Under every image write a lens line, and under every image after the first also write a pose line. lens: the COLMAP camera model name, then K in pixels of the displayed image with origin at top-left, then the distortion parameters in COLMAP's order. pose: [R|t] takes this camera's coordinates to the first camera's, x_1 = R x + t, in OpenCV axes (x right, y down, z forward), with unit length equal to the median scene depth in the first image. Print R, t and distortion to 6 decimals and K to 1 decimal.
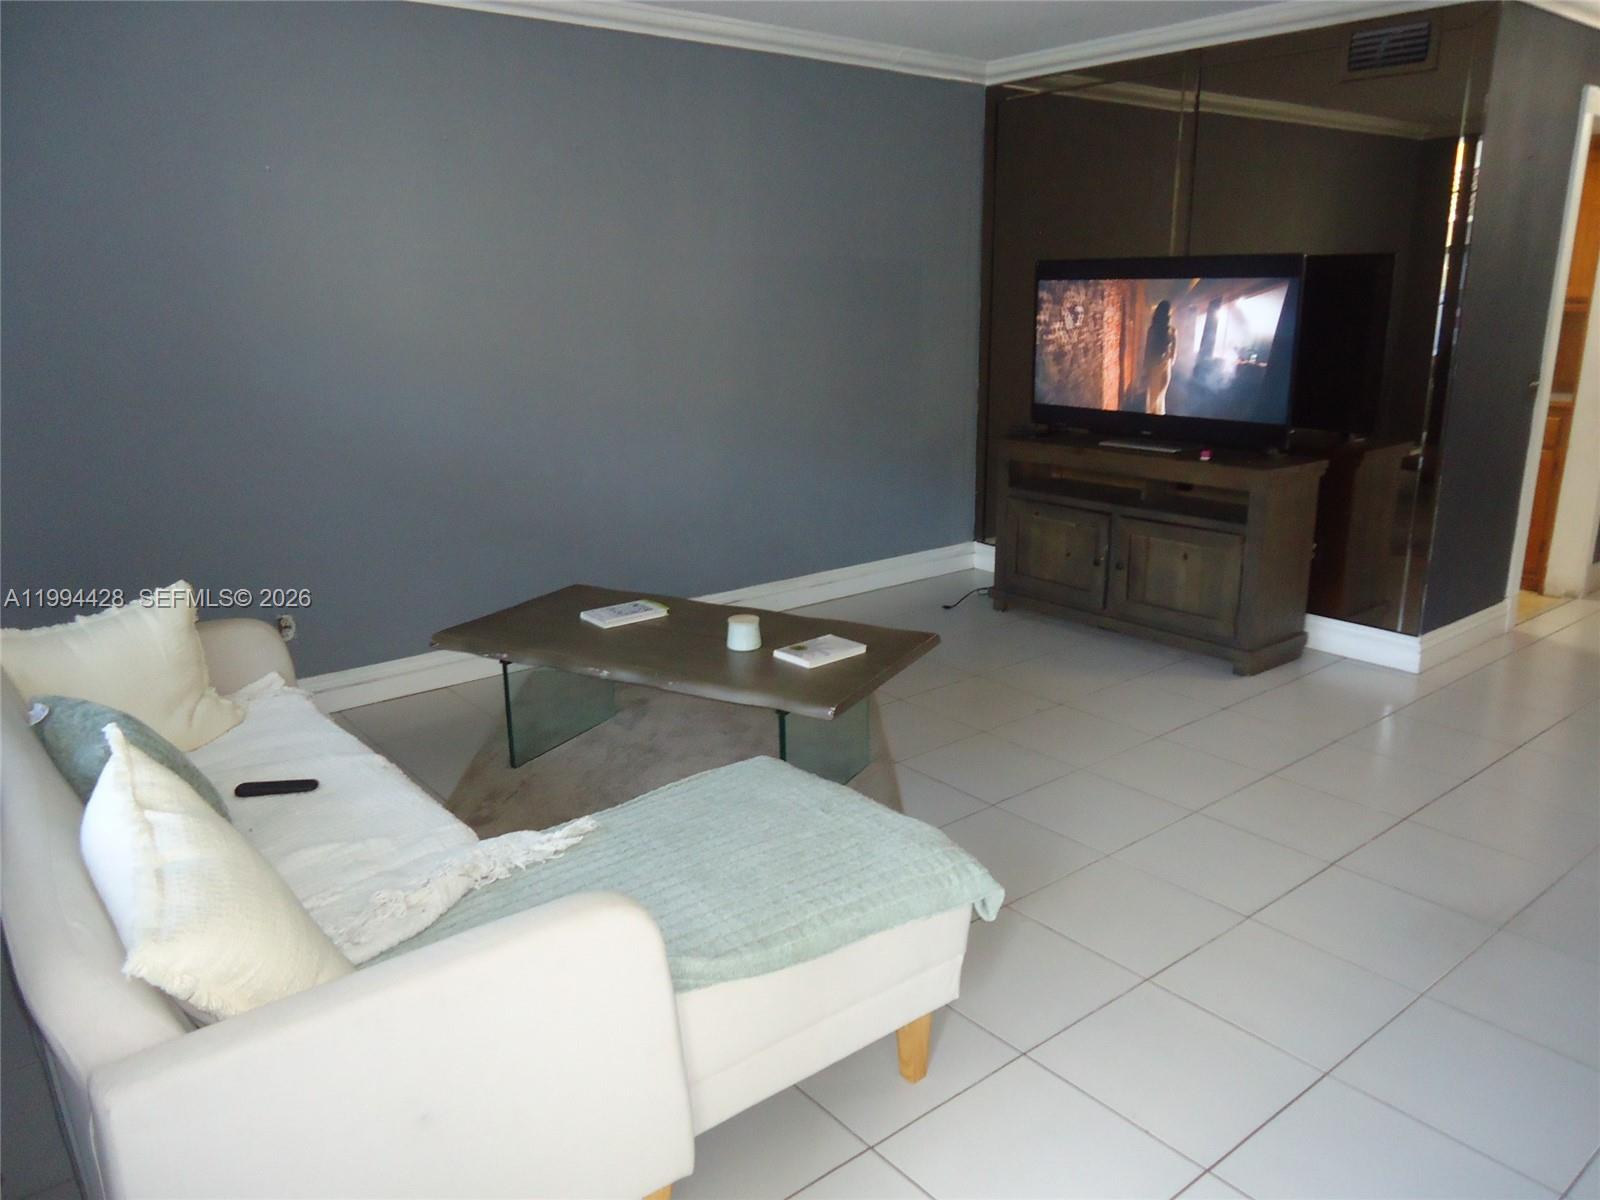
lens RADIAL K [[1168.5, 0, 799.8], [0, 1168.5, 604.9], [0, 0, 1]] dist [-0.002058, -0.002649]
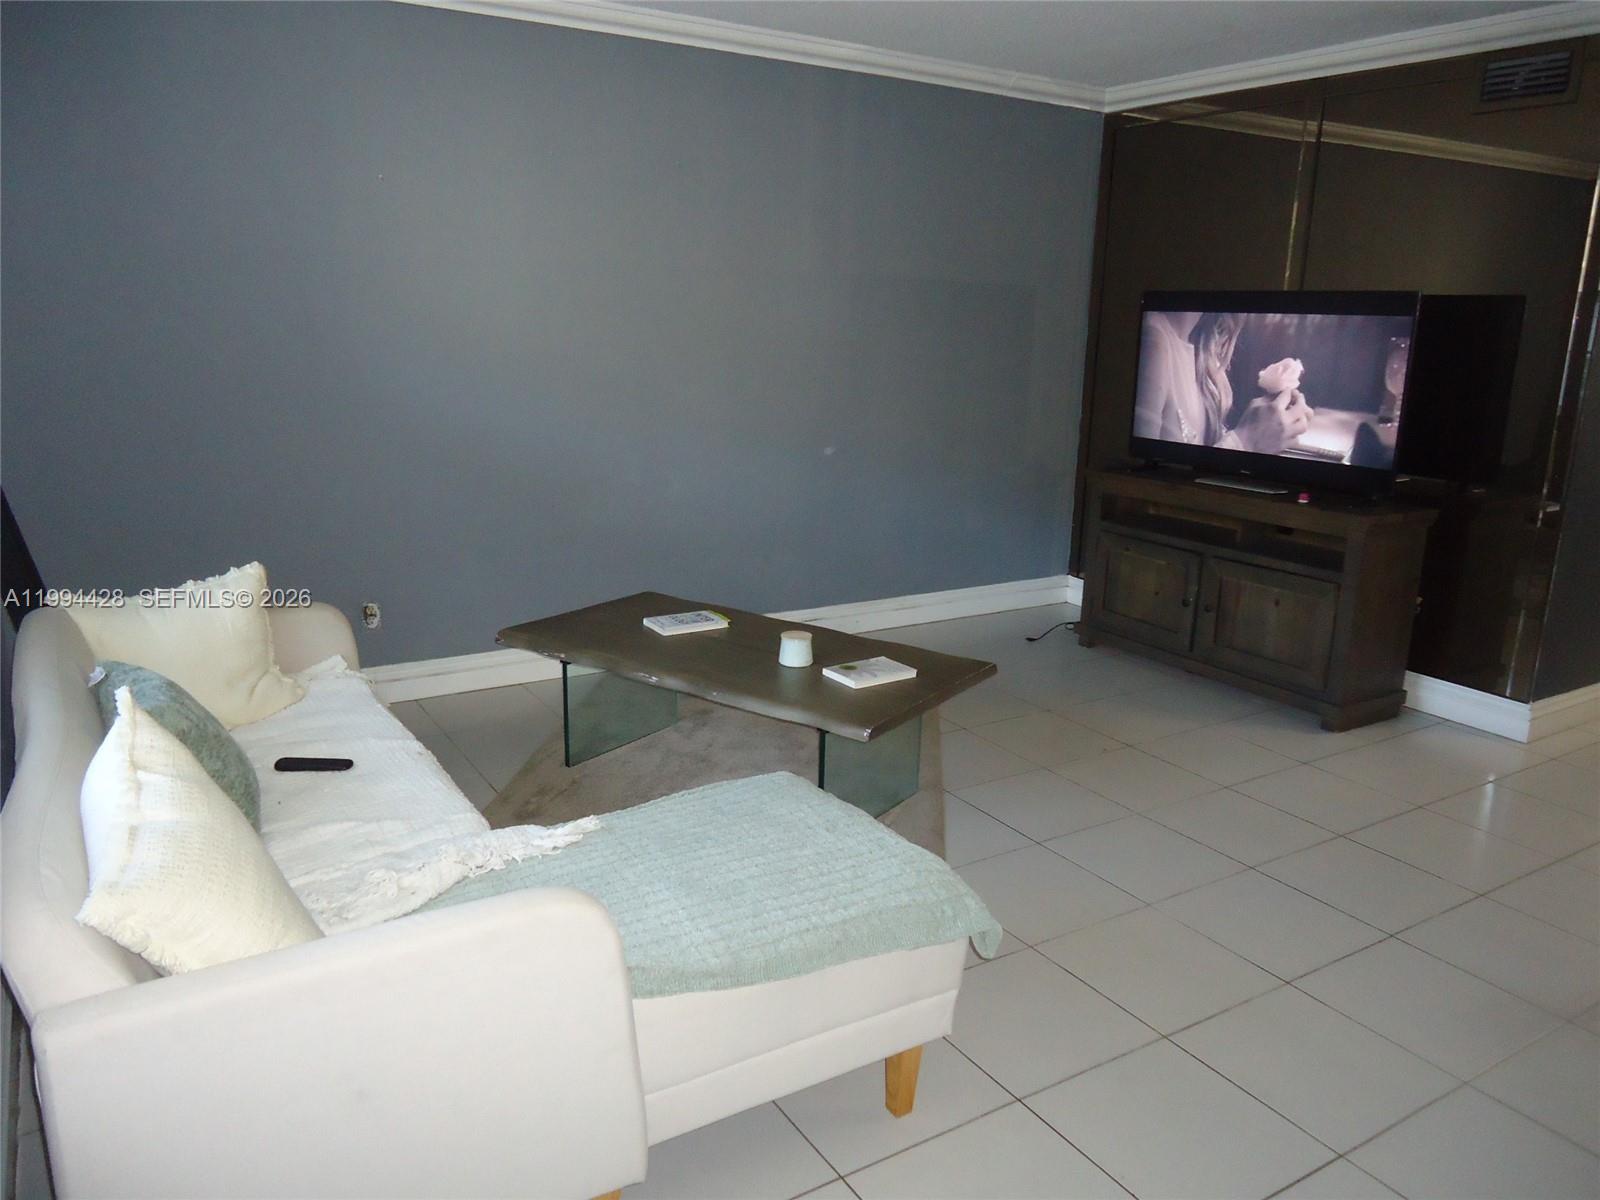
lens RADIAL K [[1168.5, 0, 803.1], [0, 1168.5, 607.7], [0, 0, 1]] dist [-0.002058, -0.002649]
pose [[0.992302, 0.062973, -0.106635, 0.057428], [-0.064936, 0.997776, -0.015035, 0.003252], [0.105451, 0.021844, 0.994185, 0.008645]]
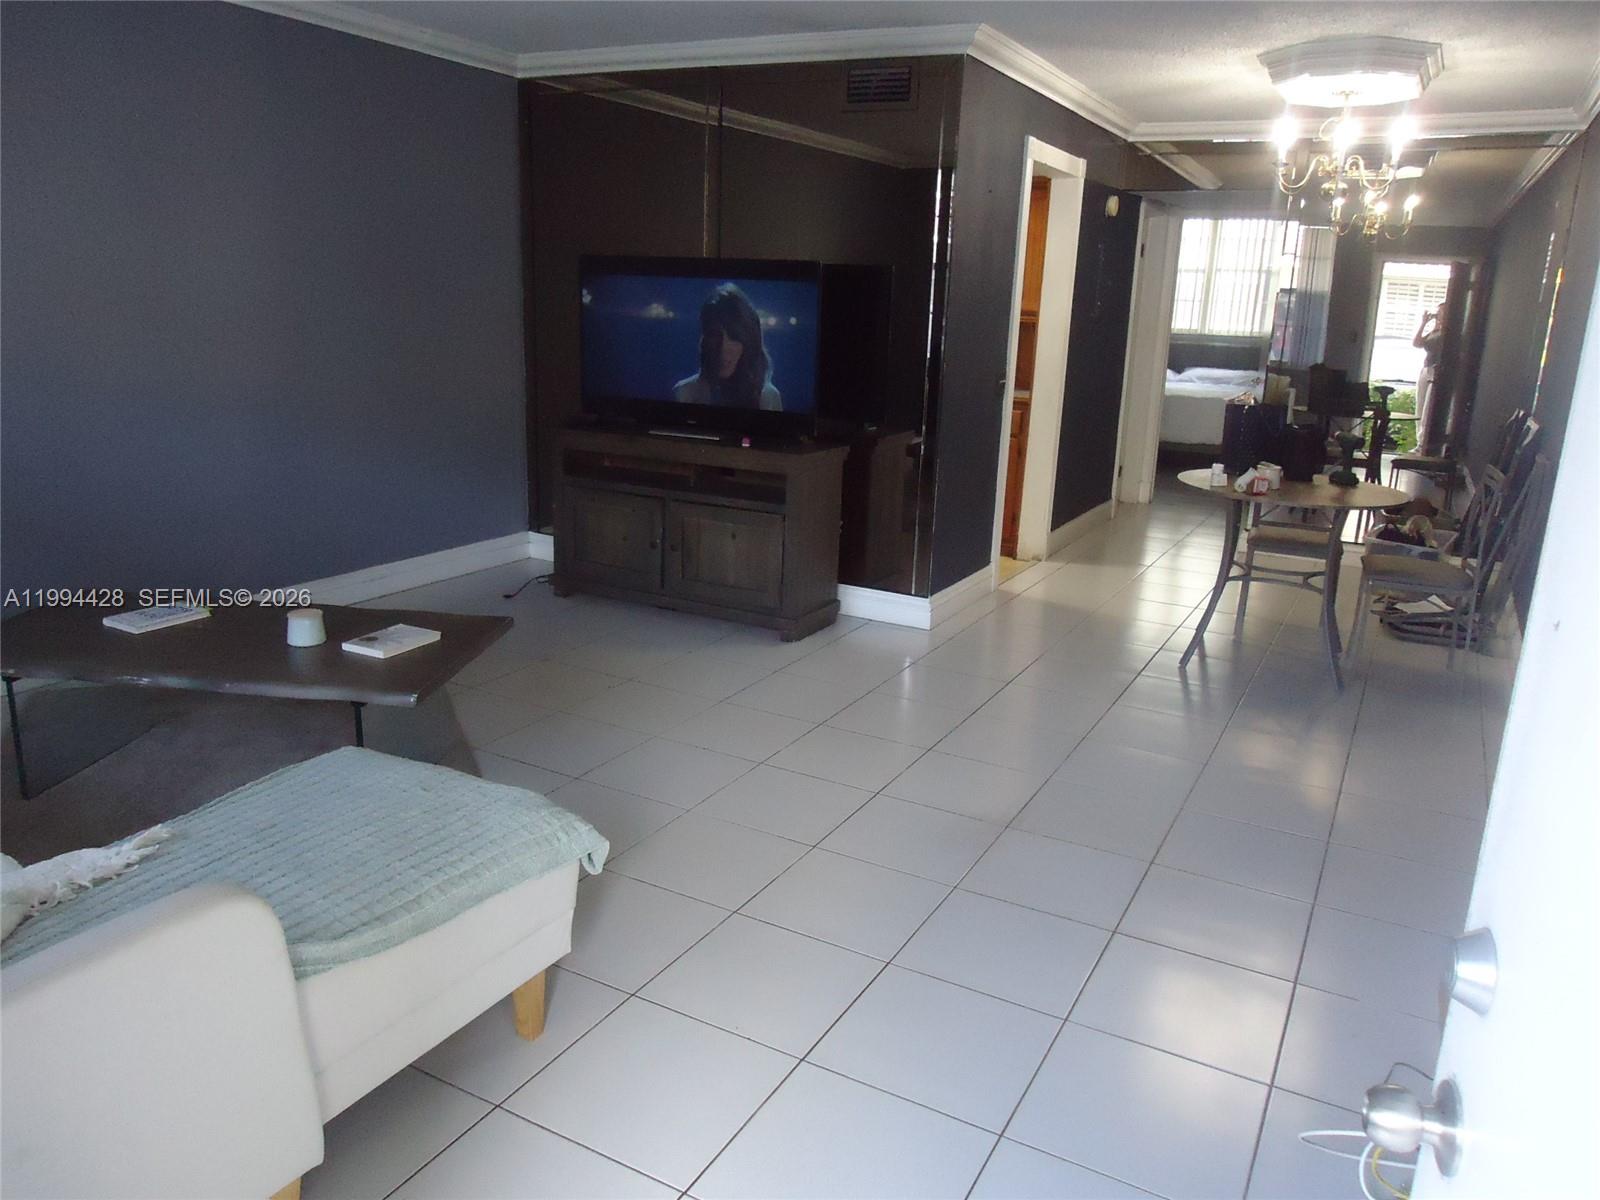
lens RADIAL K [[1168.5, 0, 798.7], [0, 1168.5, 602.7], [0, 0, 1]] dist [-0.002058, -0.002649]
pose [[0.924380, -0.054960, 0.377492, -0.032243], [0.054681, 0.998438, 0.011464, 0.013689], [-0.377532, 0.010045, 0.925942, -0.030873]]
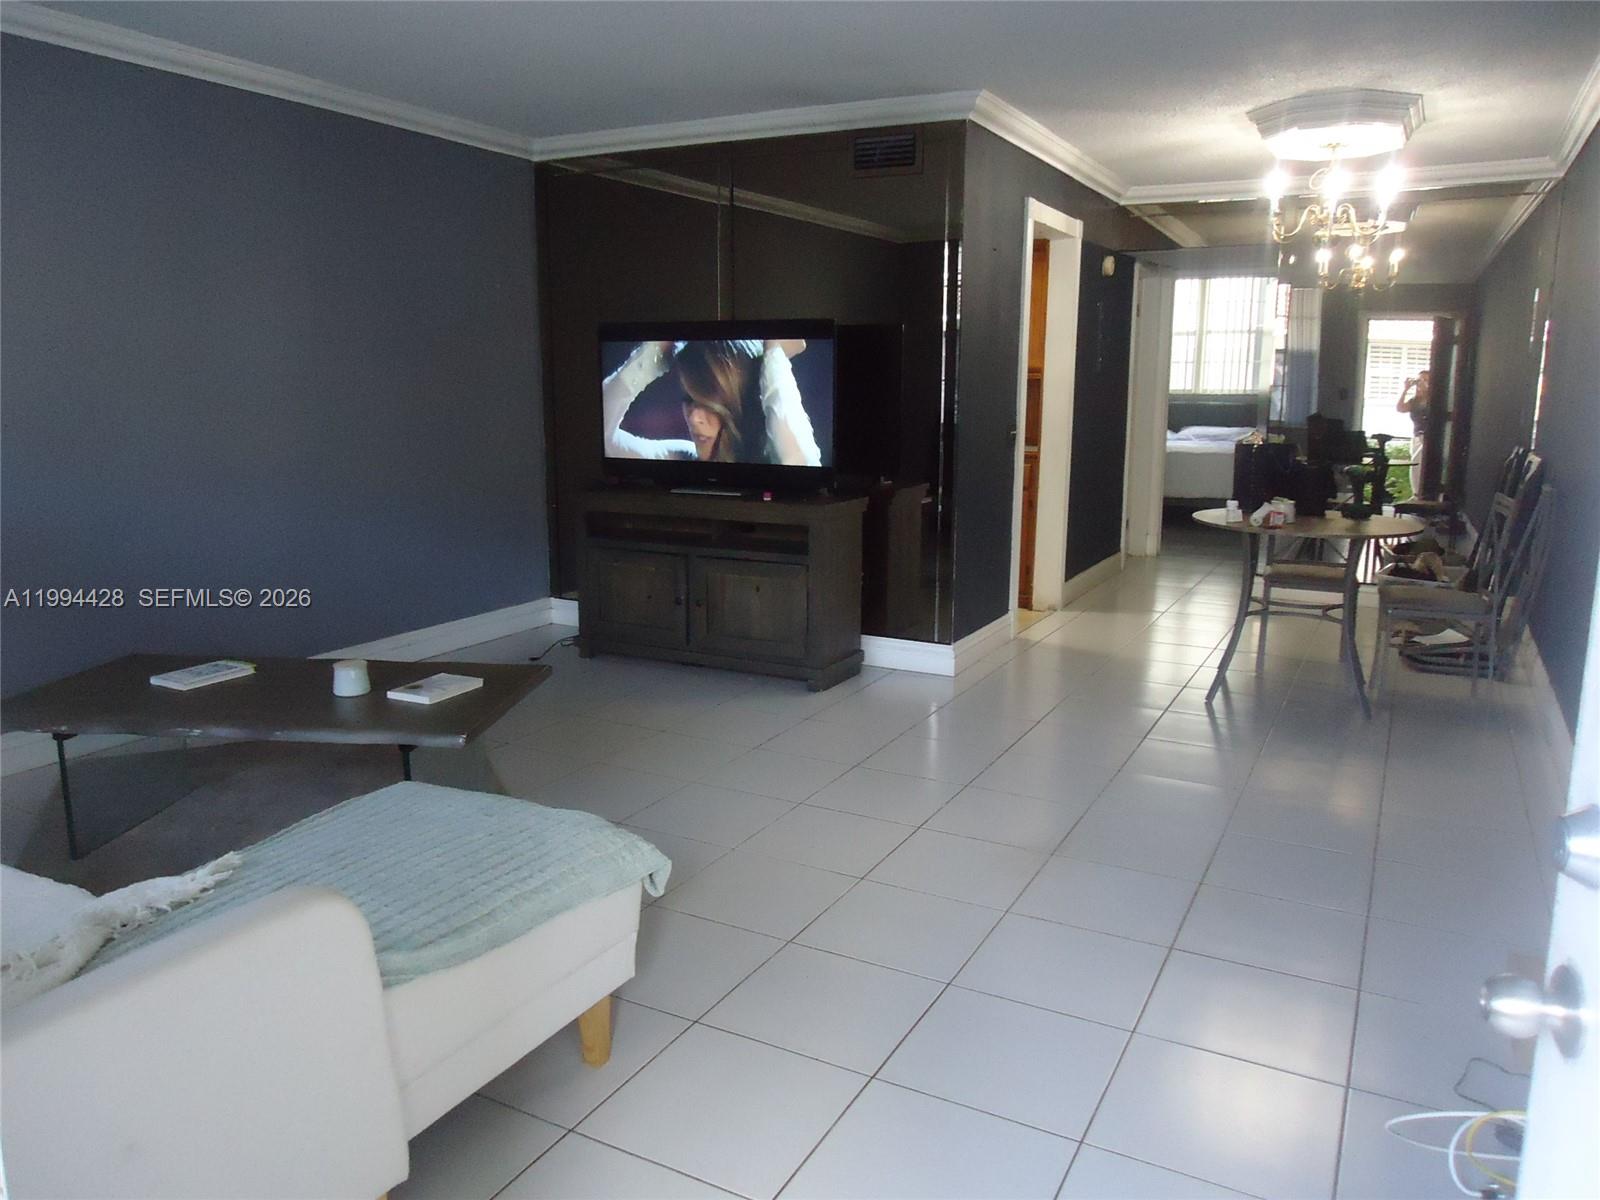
lens RADIAL K [[1168.5, 0, 799.4], [0, 1168.5, 596.7], [0, 0, 1]] dist [-0.002058, -0.002649]
pose [[0.922682, -0.057670, 0.381224, -0.064795], [0.087719, 0.994220, -0.061906, 0.045644], [-0.375451, 0.090560, 0.922408, -0.033003]]
